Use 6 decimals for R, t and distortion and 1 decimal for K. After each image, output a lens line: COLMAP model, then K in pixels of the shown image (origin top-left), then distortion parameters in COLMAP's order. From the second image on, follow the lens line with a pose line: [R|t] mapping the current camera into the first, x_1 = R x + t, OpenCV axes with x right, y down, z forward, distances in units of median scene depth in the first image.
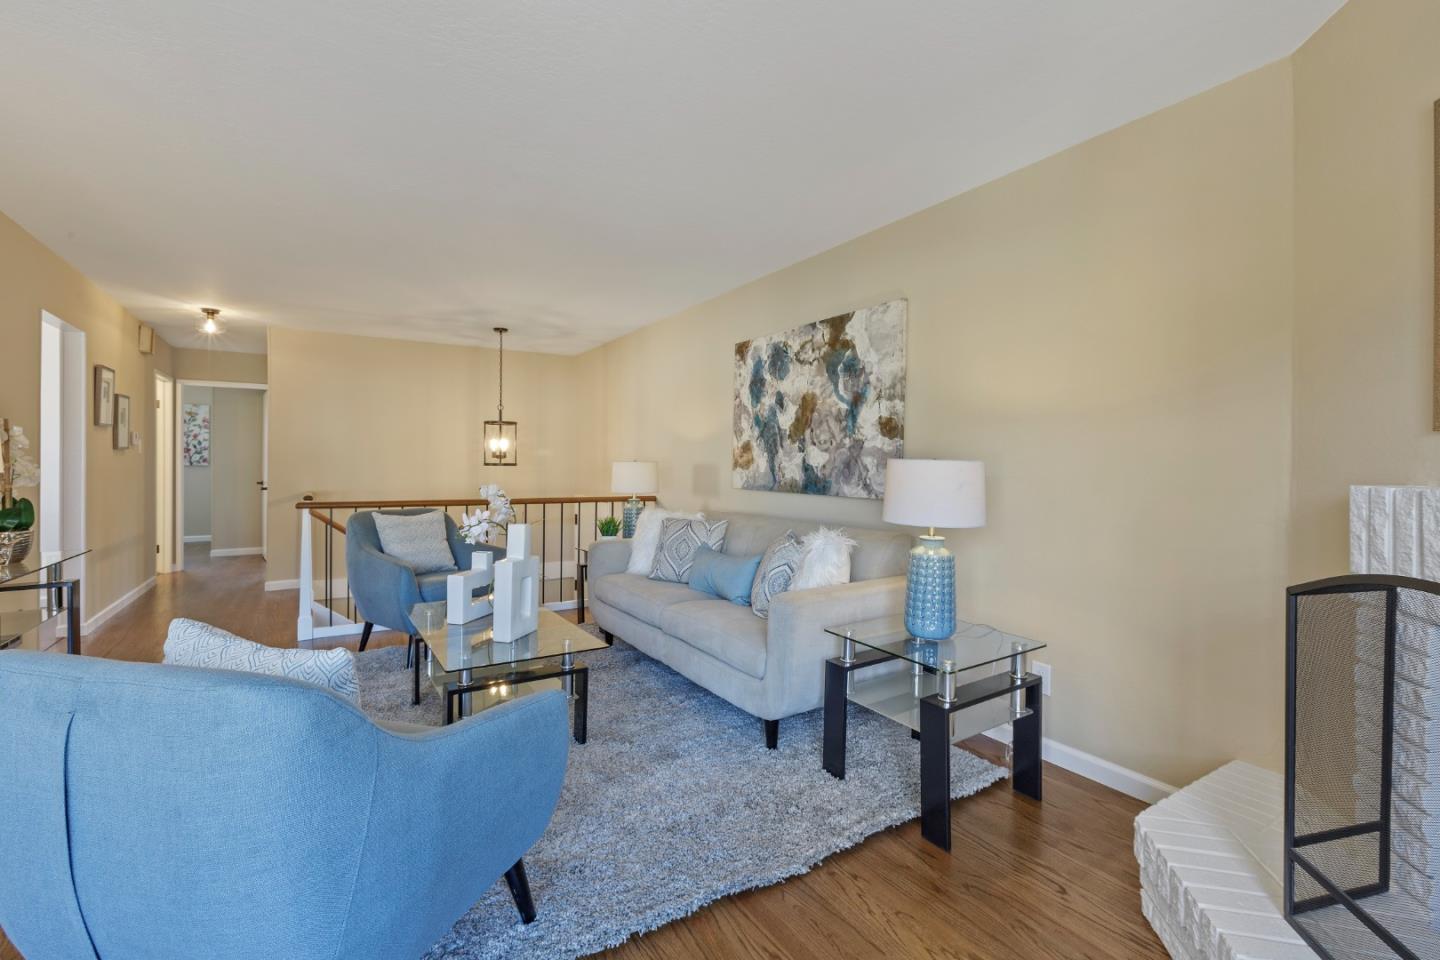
lens RADIAL K [[637.1, 0, 692.6], [0, 637.1, 472.7], [0, 0, 1]] dist [-0.008535, 0.004560]
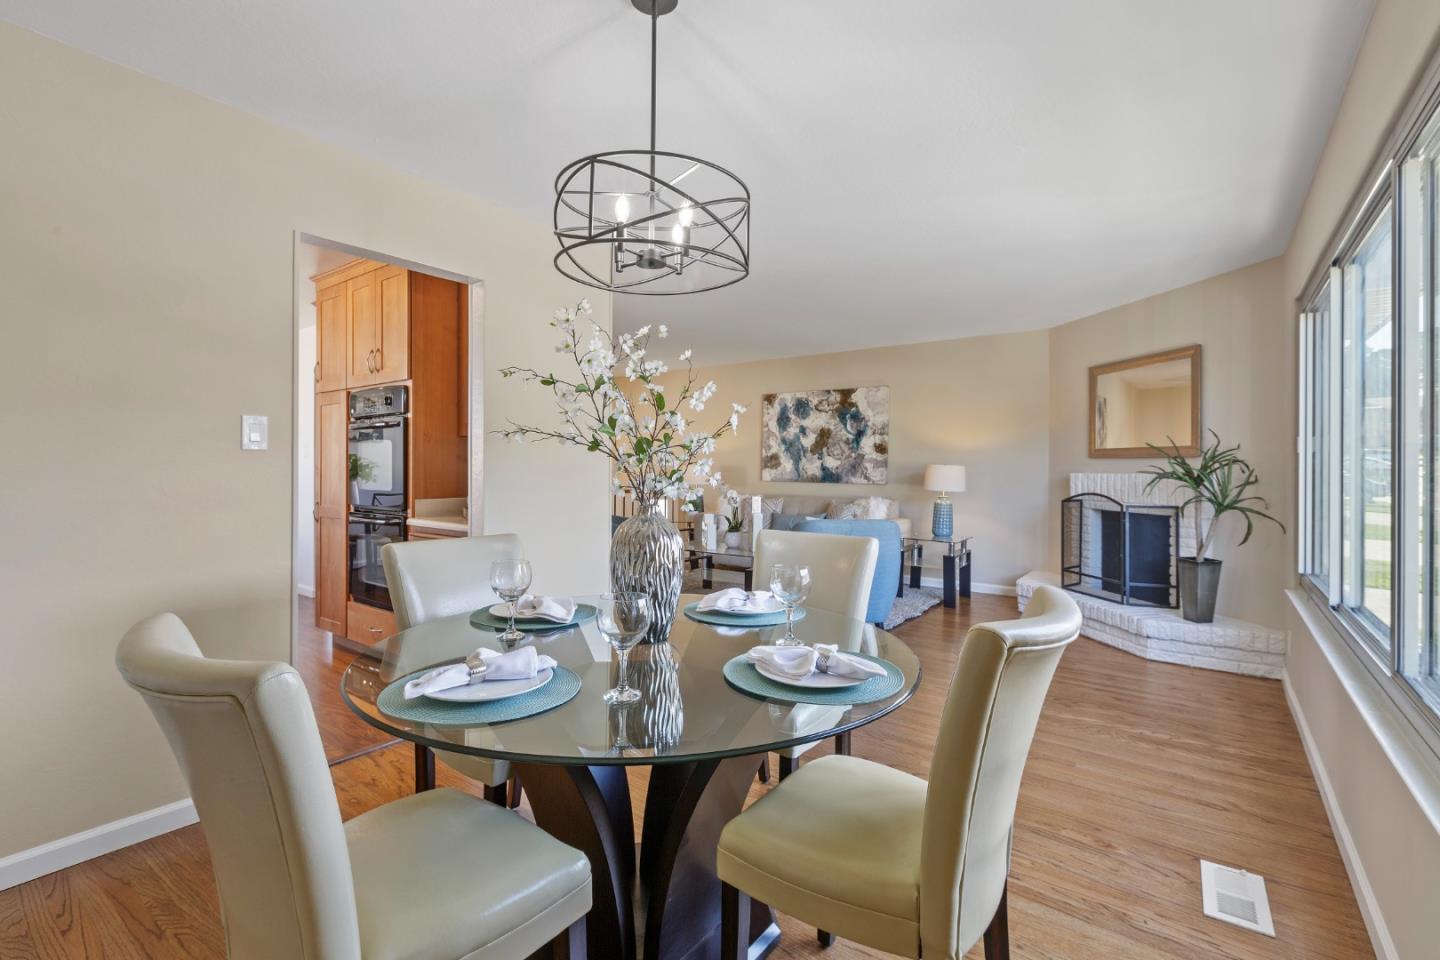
lens RADIAL K [[662.2, 0, 680.3], [0, 662.2, 465.7], [0, 0, 1]] dist [-0.005009, 0.001072]
pose [[0.940409, 0.002361, 0.340038, -0.862036], [0.002629, 0.999896, -0.014213, 0.010126], [-0.340036, 0.014259, 0.940304, -0.654957]]
